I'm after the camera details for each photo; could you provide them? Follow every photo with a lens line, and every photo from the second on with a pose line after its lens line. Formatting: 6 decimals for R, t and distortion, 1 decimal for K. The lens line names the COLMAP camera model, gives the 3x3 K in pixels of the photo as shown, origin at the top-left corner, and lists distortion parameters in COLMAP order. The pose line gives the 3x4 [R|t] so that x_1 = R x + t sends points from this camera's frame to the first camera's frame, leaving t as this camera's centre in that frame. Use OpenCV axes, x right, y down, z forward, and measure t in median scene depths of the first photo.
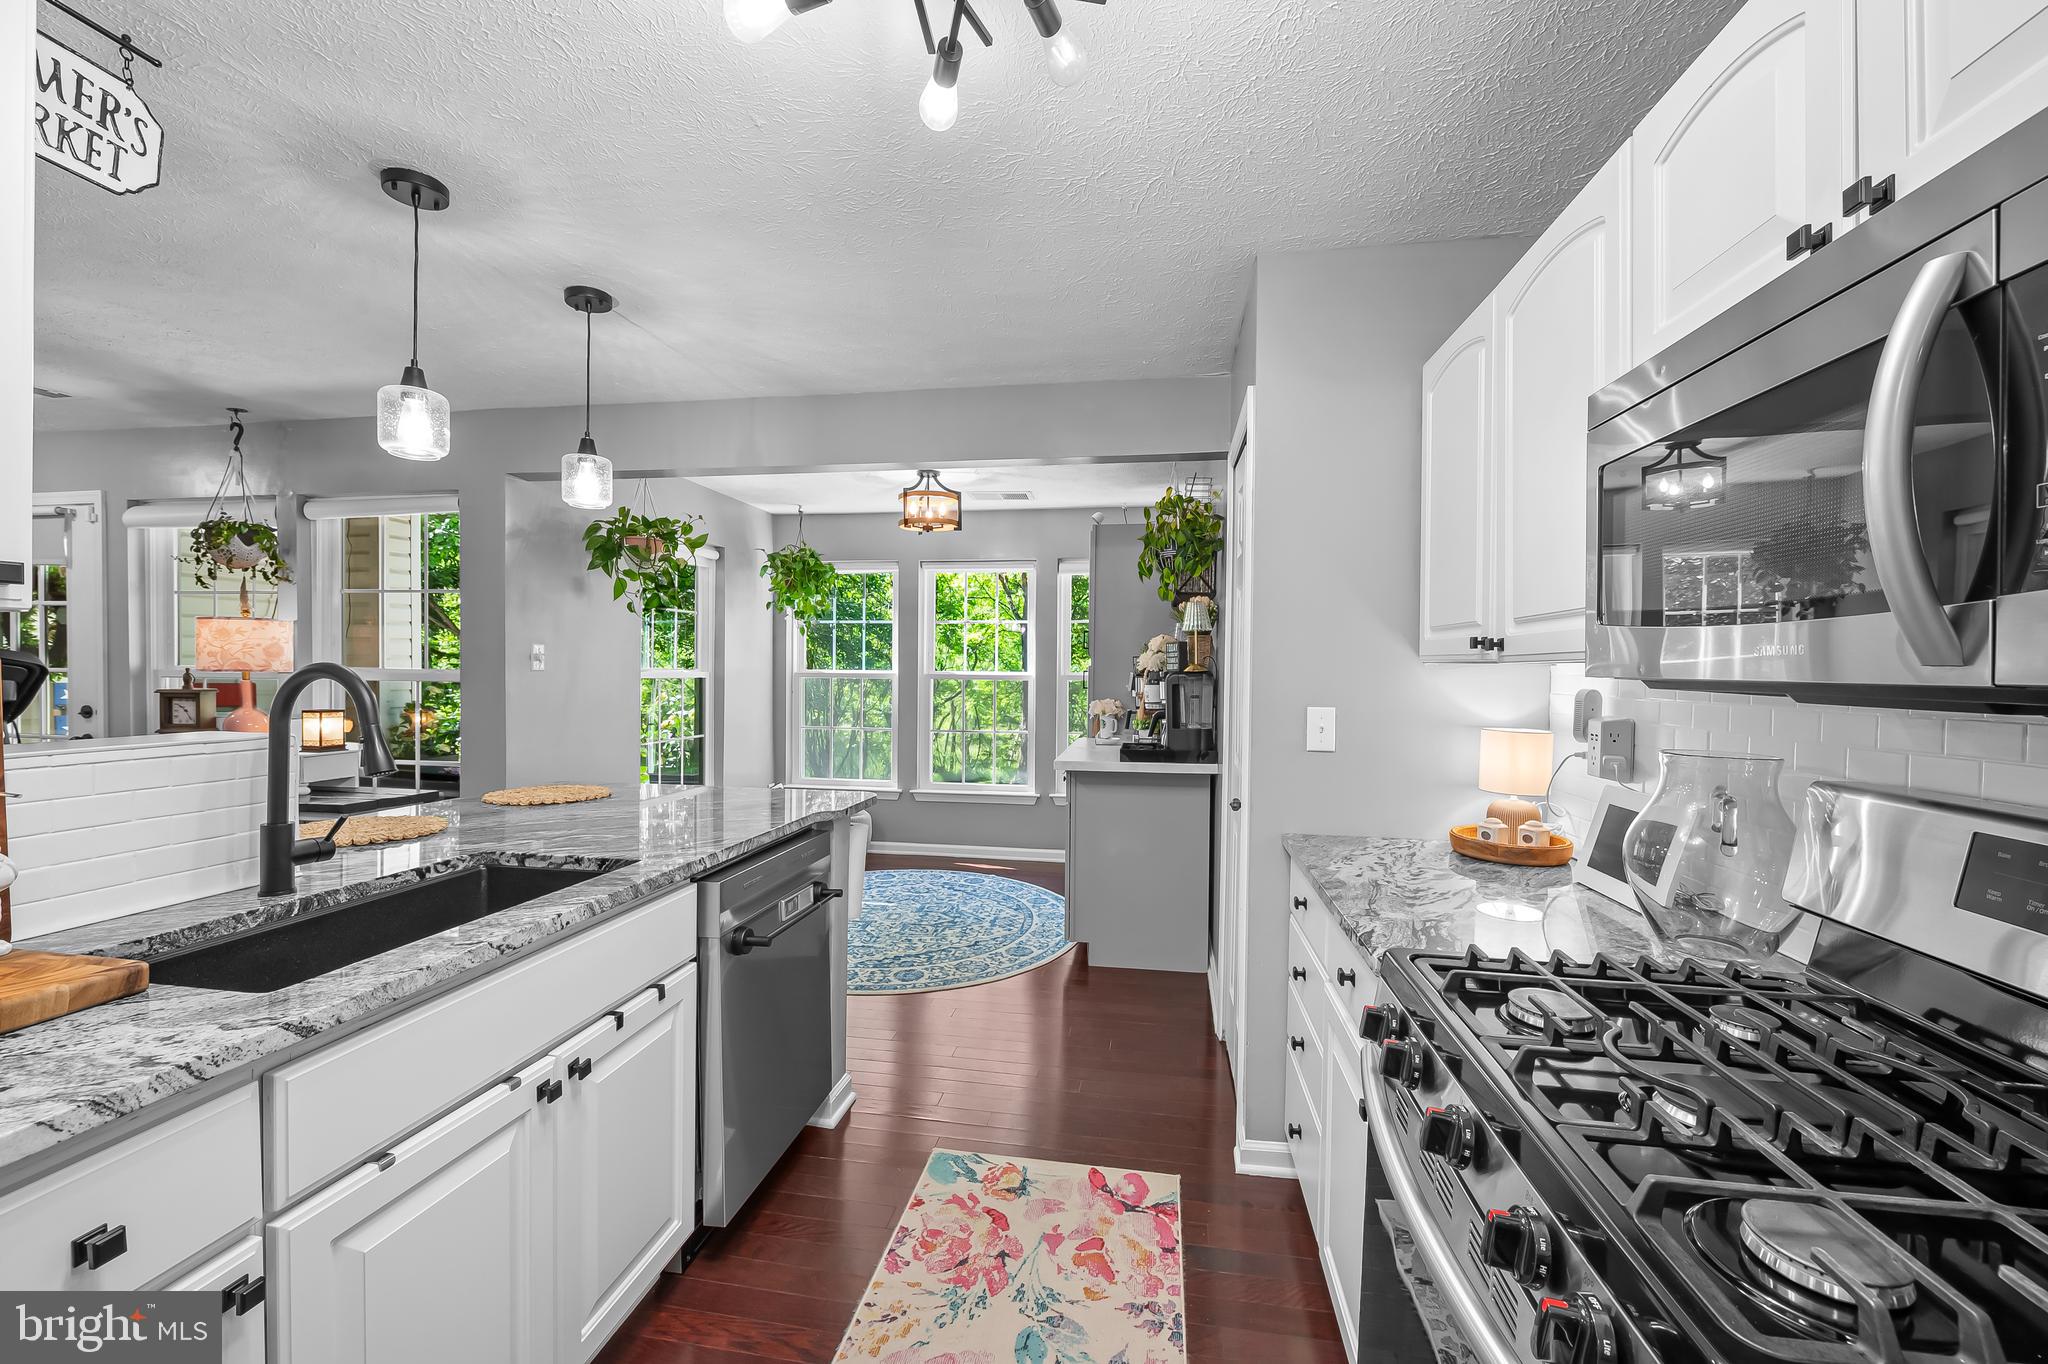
lens RADIAL K [[811.9, 0, 1029.7], [0, 811.9, 680.2], [0, 0, 1]] dist [-0.008364, 0.000055]
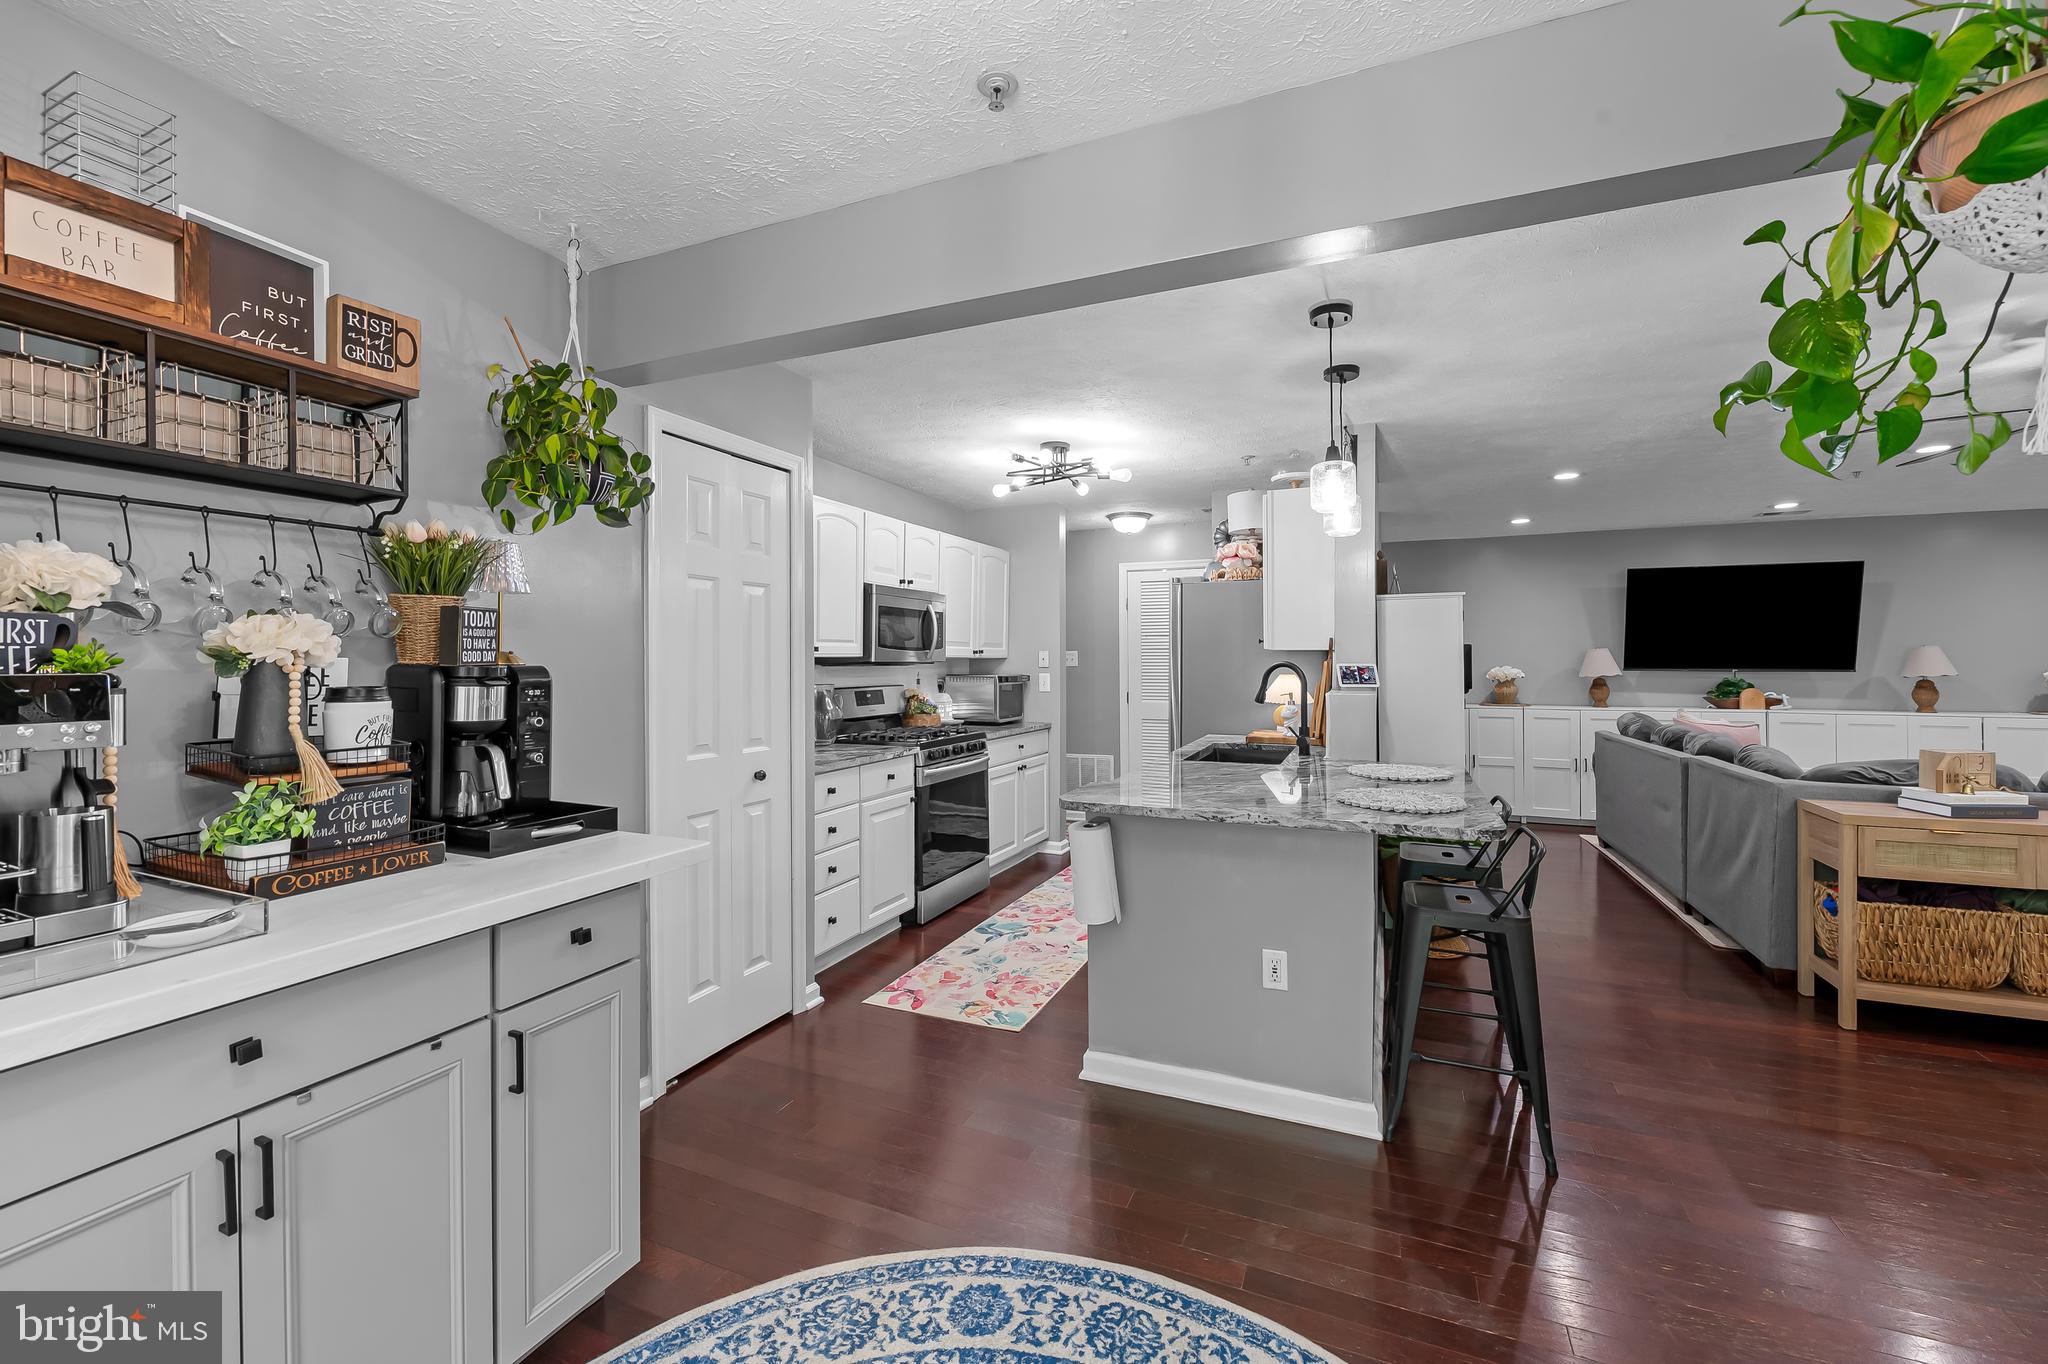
lens RADIAL K [[825.6, 0, 1028.8], [0, 825.6, 653.4], [0, 0, 1]] dist [-0.009412, -0.000037]
pose [[-0.969157, -0.006959, 0.246345, -0.266647], [-0.004947, 0.999949, 0.008786, -0.023137], [-0.246393, 0.007296, -0.969142, 1.329362]]
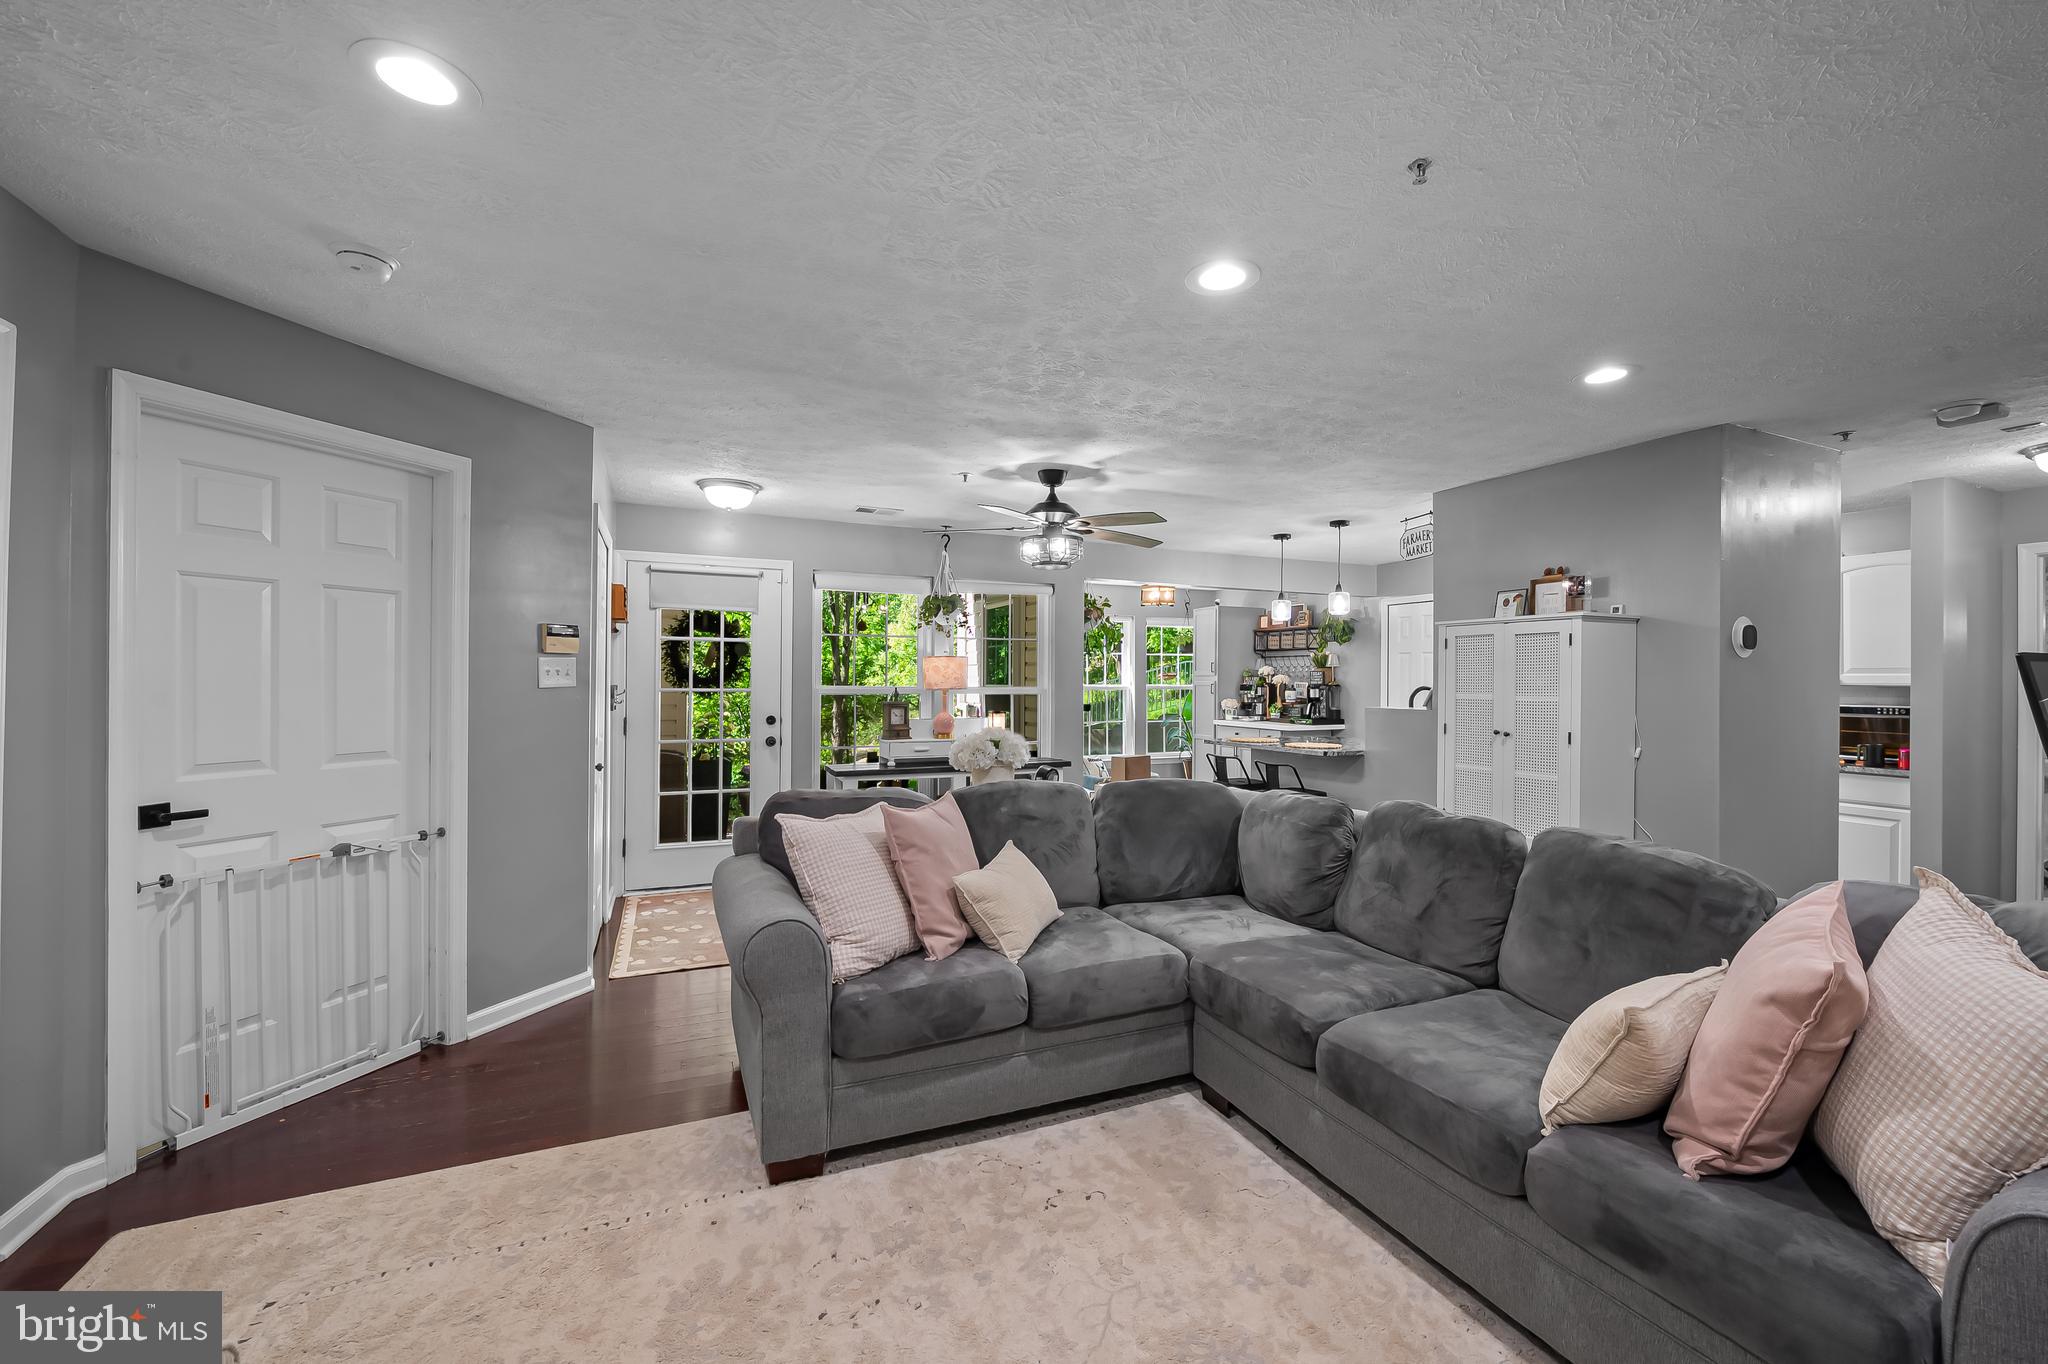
lens RADIAL K [[822.0, 0, 1029.9], [0, 822.0, 676.0], [0, 0, 1]] dist [-0.007549, -0.000166]
pose [[0.840545, -0.002495, 0.541735, -1.584533], [0.010340, 0.999881, -0.011438, -0.015115], [-0.541642, 0.015215, 0.840471, -0.425170]]
